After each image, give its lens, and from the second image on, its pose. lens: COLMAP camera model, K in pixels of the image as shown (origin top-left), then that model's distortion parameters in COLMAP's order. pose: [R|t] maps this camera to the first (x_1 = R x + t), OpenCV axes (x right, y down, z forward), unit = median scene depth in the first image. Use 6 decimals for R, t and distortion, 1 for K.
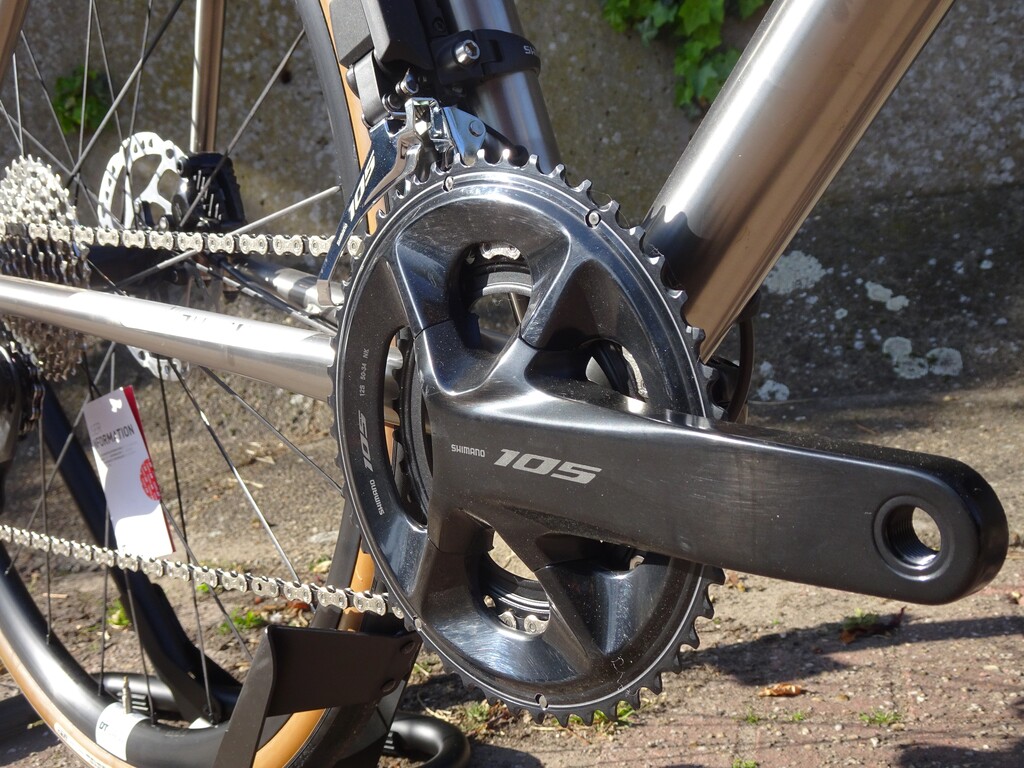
lens RADIAL K [[1256.0, 0, 512.1], [0, 1256.0, 372.9], [0, 0, 1]] dist [0.017182, 0.025551]
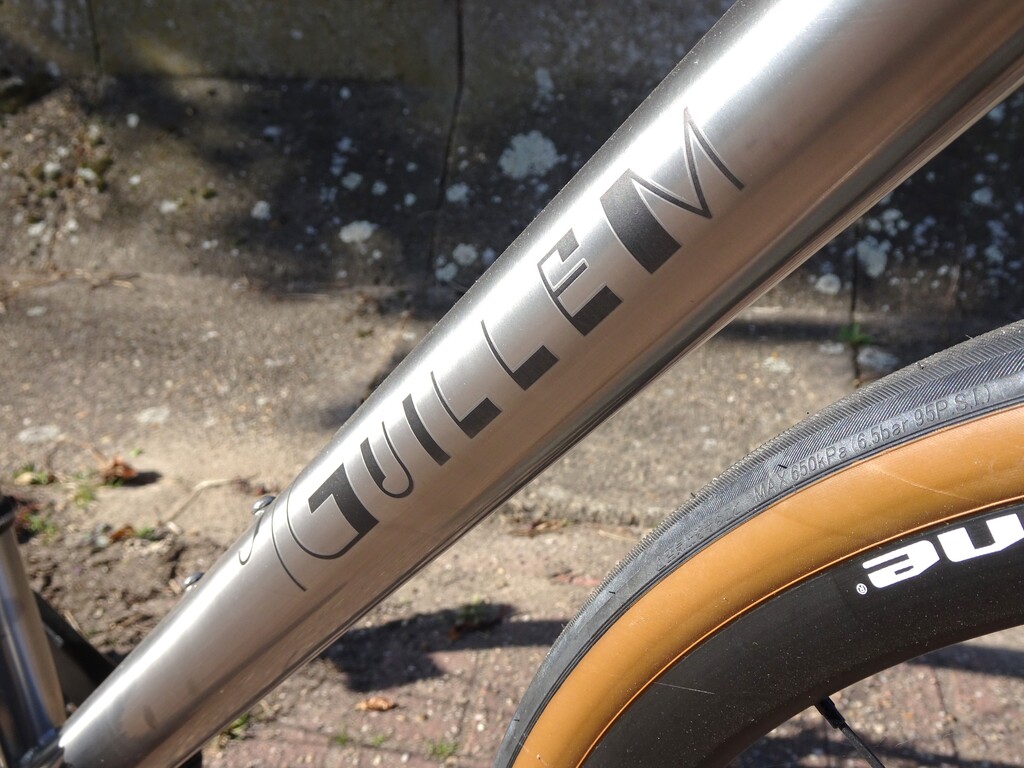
lens RADIAL K [[1256.0, 0, 512.1], [0, 1256.0, 372.9], [0, 0, 1]] dist [0.017182, 0.025551]
pose [[0.990058, 0.051150, 0.131032, 0.085563], [-0.086202, 0.956749, 0.277849, -0.198169], [-0.111153, -0.286381, 0.951646, -0.030745]]
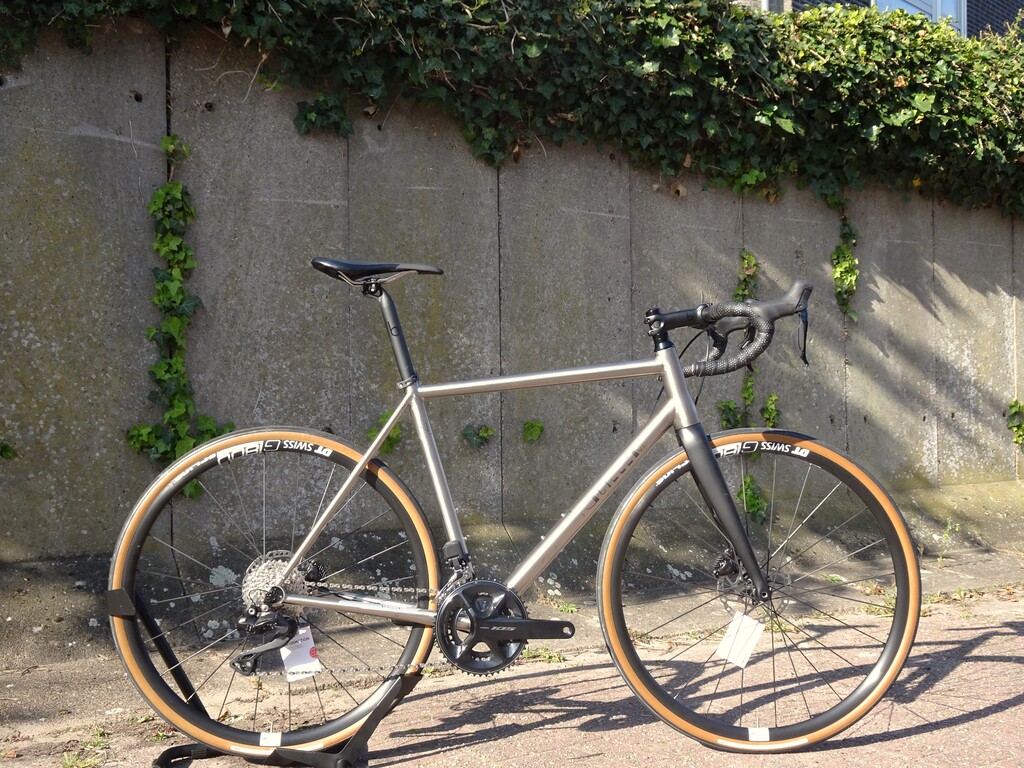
lens RADIAL K [[1237.3, 0, 492.4], [0, 1237.3, 379.6], [0, 0, 1]] dist [0.032828, 0.012950]
pose [[0.648894, 0.112193, 0.752562, -1.091107], [0.042876, 0.982106, -0.183384, -0.003816], [-0.759670, 0.151263, 0.632472, -0.702509]]
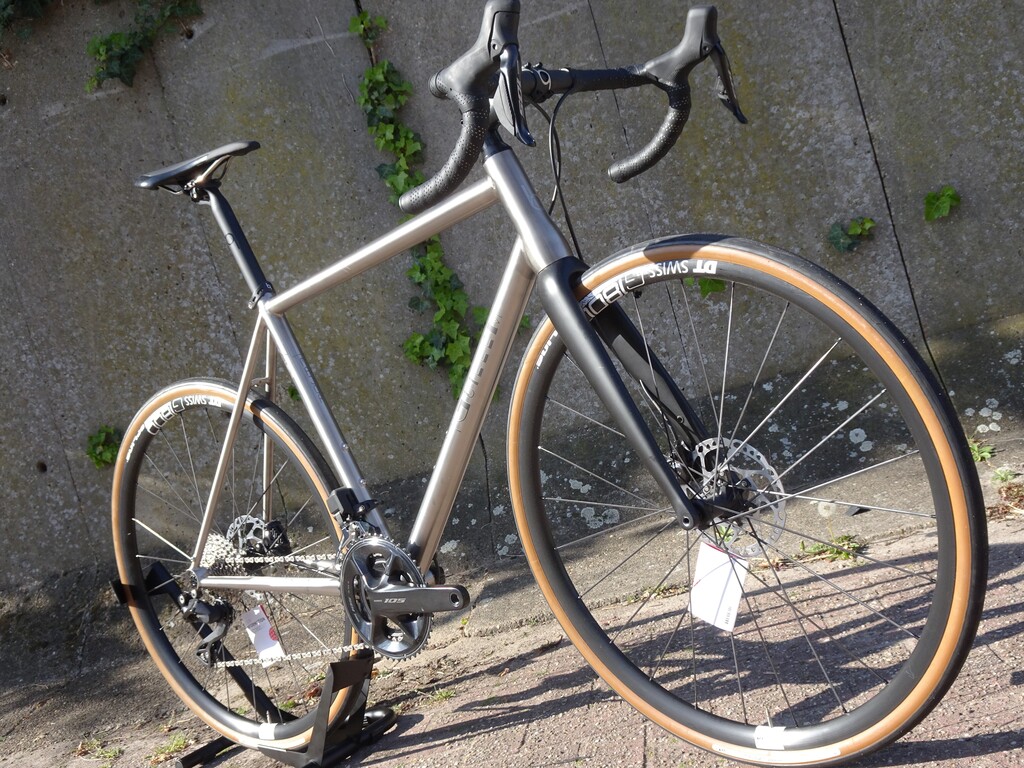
lens RADIAL K [[1247.5, 0, 512.7], [0, 1247.5, 369.6], [0, 0, 1]] dist [0.025648, 0.037331]
pose [[0.978803, -0.170856, 0.112927, 0.017318], [0.183664, 0.976253, -0.114878, -0.033933], [-0.090618, 0.133183, 0.986940, -0.840884]]
